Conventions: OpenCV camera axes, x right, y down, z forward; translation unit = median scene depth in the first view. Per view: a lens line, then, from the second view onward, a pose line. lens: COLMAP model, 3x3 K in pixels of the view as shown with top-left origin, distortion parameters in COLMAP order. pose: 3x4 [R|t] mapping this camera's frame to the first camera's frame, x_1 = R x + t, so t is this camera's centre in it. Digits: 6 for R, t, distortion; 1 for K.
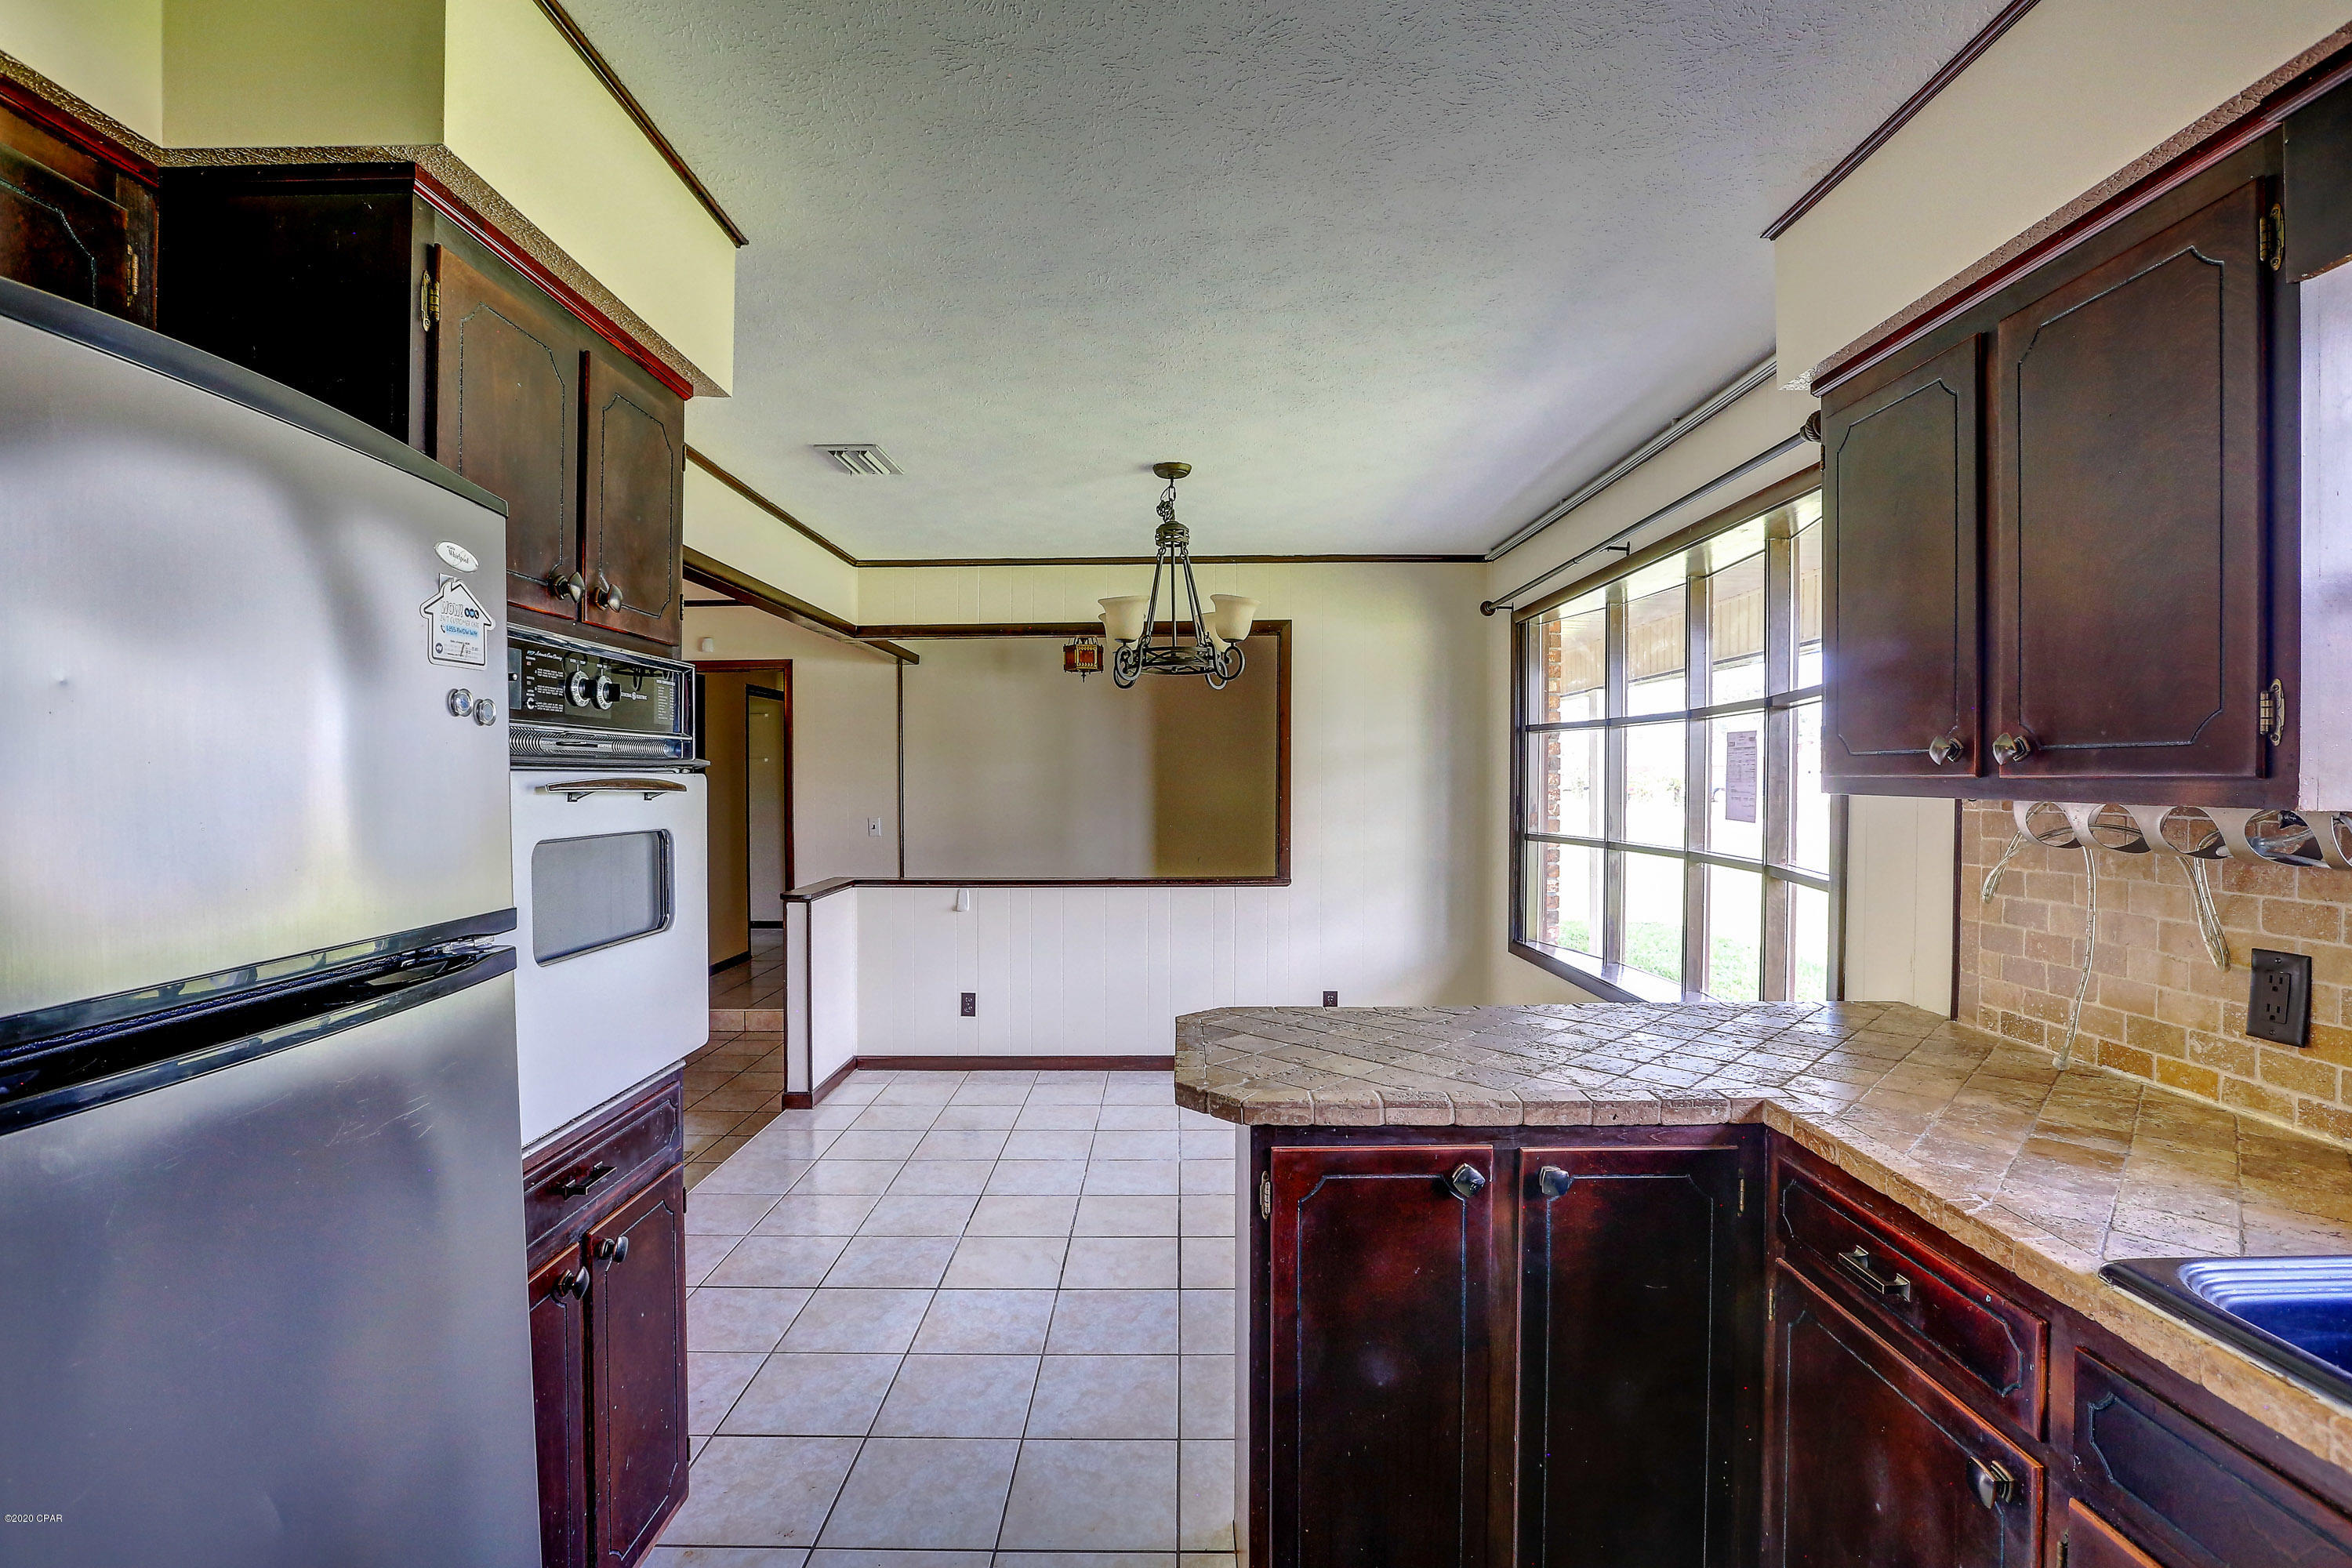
lens RADIAL K [[1083.6, 0, 1176.0], [0, 1083.6, 784.0], [0, 0, 1]] dist [-0.067186, 0.031479]
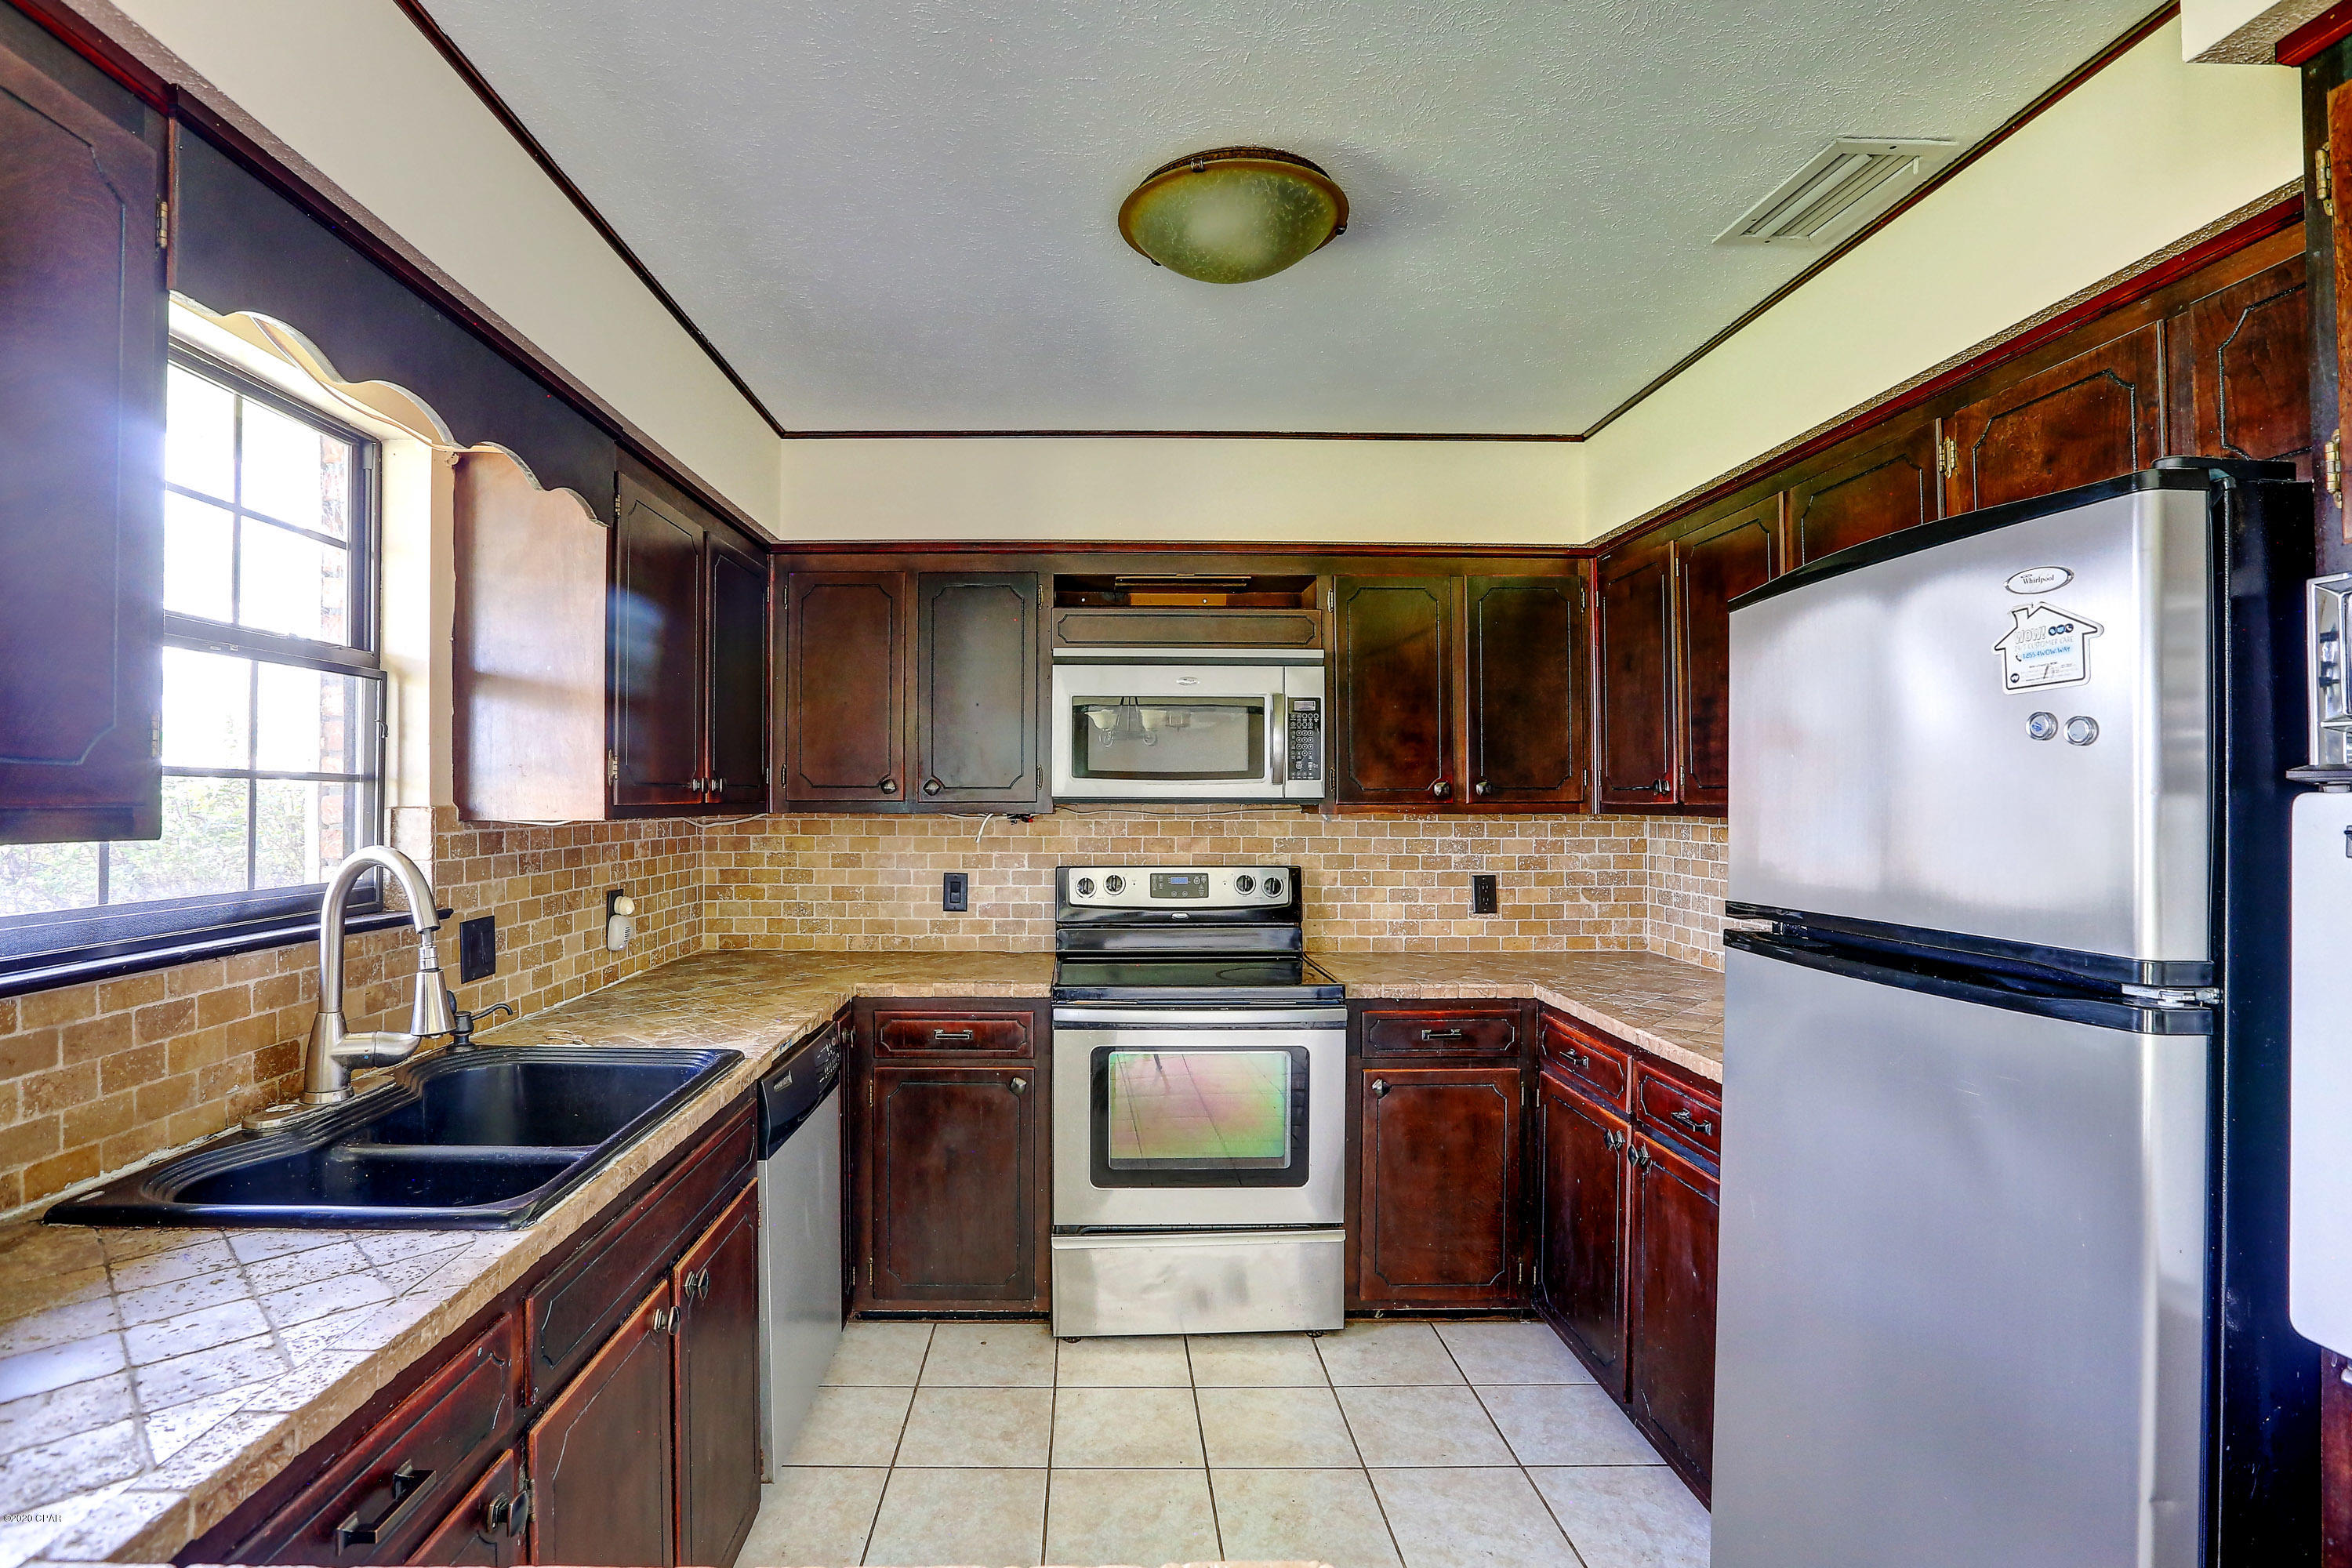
lens RADIAL K [[1123.7, 0, 1099.9], [0, 1123.7, 785.8], [0, 0, 1]] dist [-0.069031, 0.012899]
pose [[-0.999960, 0.003074, -0.008344, 0.208367], [0.003096, 0.999992, -0.002567, -0.019998], [0.008336, -0.002593, -0.999962, 1.925282]]
